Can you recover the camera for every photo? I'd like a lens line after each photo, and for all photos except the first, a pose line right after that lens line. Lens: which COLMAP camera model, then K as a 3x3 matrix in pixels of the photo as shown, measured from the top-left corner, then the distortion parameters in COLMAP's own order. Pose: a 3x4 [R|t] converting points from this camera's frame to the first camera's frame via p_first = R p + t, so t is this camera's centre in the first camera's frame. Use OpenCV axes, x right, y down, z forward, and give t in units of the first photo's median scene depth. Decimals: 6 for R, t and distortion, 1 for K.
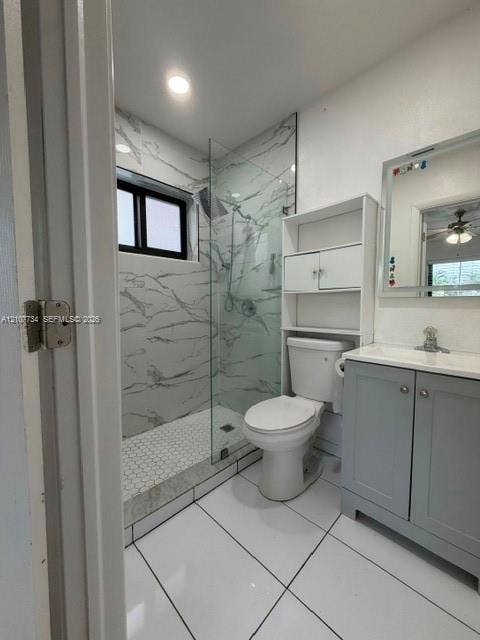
lens RADIAL K [[255.0, 0, 239.3], [0, 255.0, 319.7], [0, 0, 1]] dist [0.000534, -0.000872]
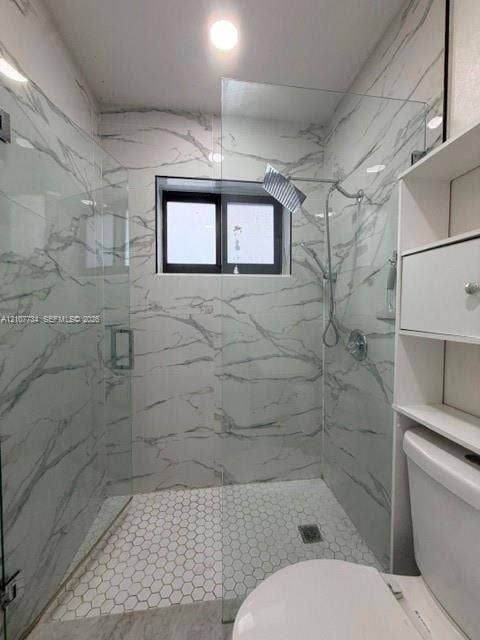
lens RADIAL K [[255.0, 0, 241.1], [0, 255.0, 319.4], [0, 0, 1]] dist [0.000534, -0.000872]
pose [[0.791642, 0.024329, -0.610501, 0.191311], [-0.039128, 0.999175, -0.010921, -0.094066], [0.609732, 0.032533, 0.791940, 0.373833]]
